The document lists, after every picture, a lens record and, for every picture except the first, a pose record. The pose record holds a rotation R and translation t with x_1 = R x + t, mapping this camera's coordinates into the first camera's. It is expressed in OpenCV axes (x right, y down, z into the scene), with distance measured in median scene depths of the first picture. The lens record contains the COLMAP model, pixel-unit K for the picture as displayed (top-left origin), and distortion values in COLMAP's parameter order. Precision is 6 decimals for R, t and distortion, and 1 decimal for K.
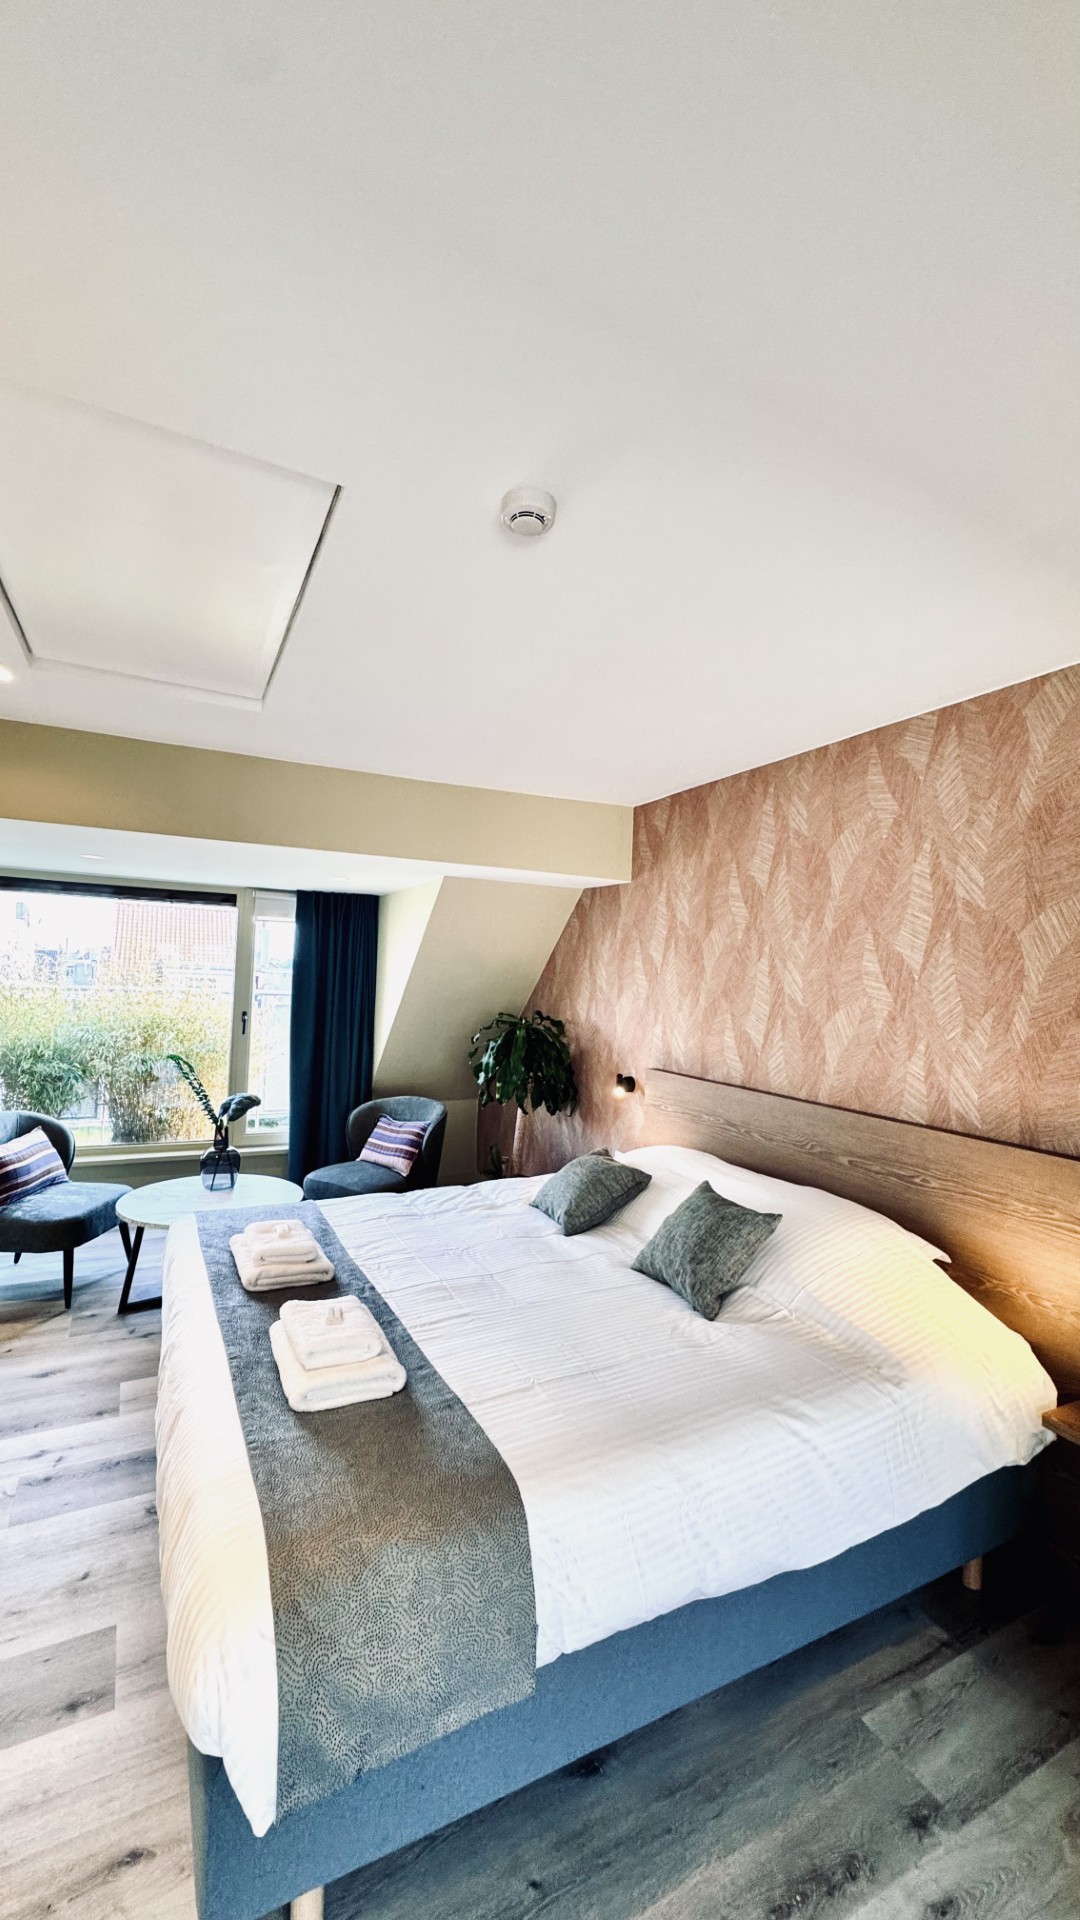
lens RADIAL K [[758.8, 0, 540.0], [0, 758.8, 960.0], [0, 0, 1]] dist [-0.000002, -0.000117]
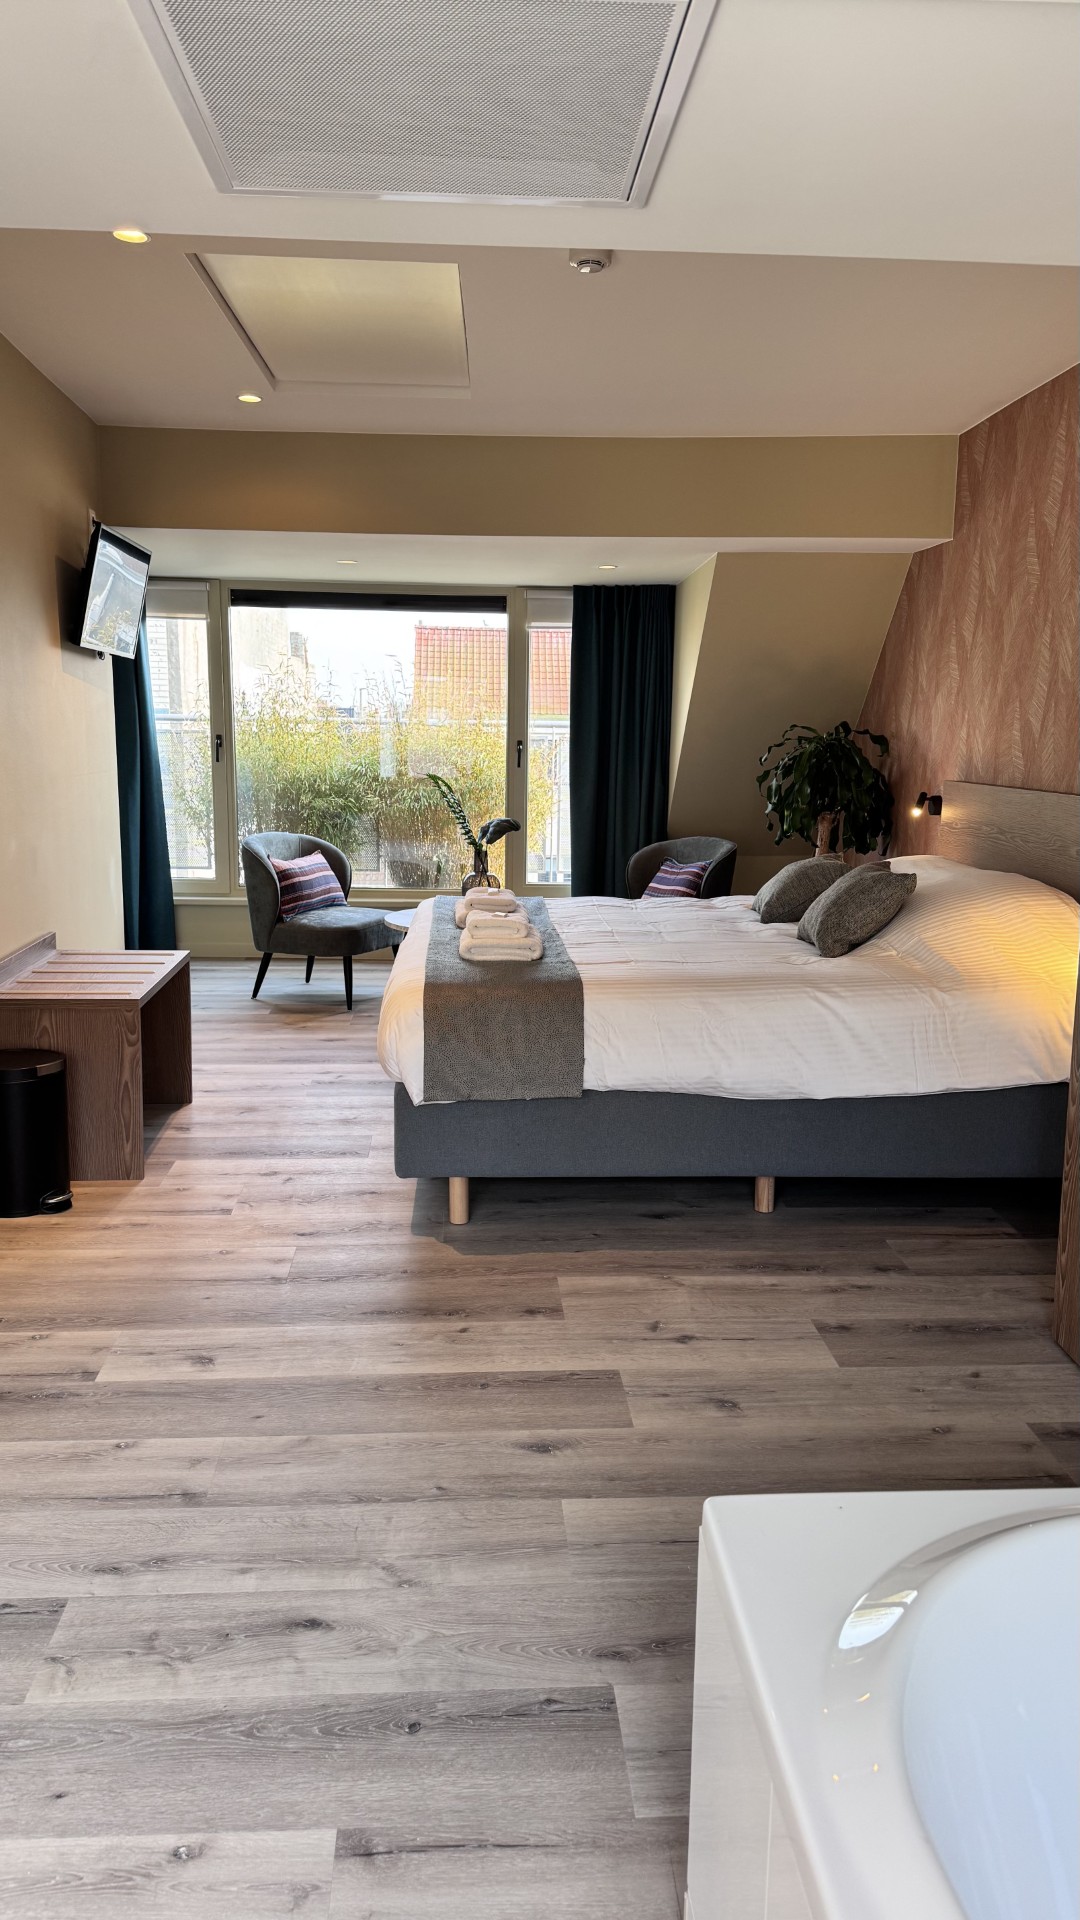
lens RADIAL K [[1348.3, 0, 540.0], [0, 1348.3, 960.0], [0, 0, 1]] dist [0.116620, -0.246378]
pose [[0.907883, 0.043522, -0.416959, 0.347707], [0.032309, 0.984374, 0.173099, 0.063827], [0.417977, -0.170625, 0.892290, -0.483609]]
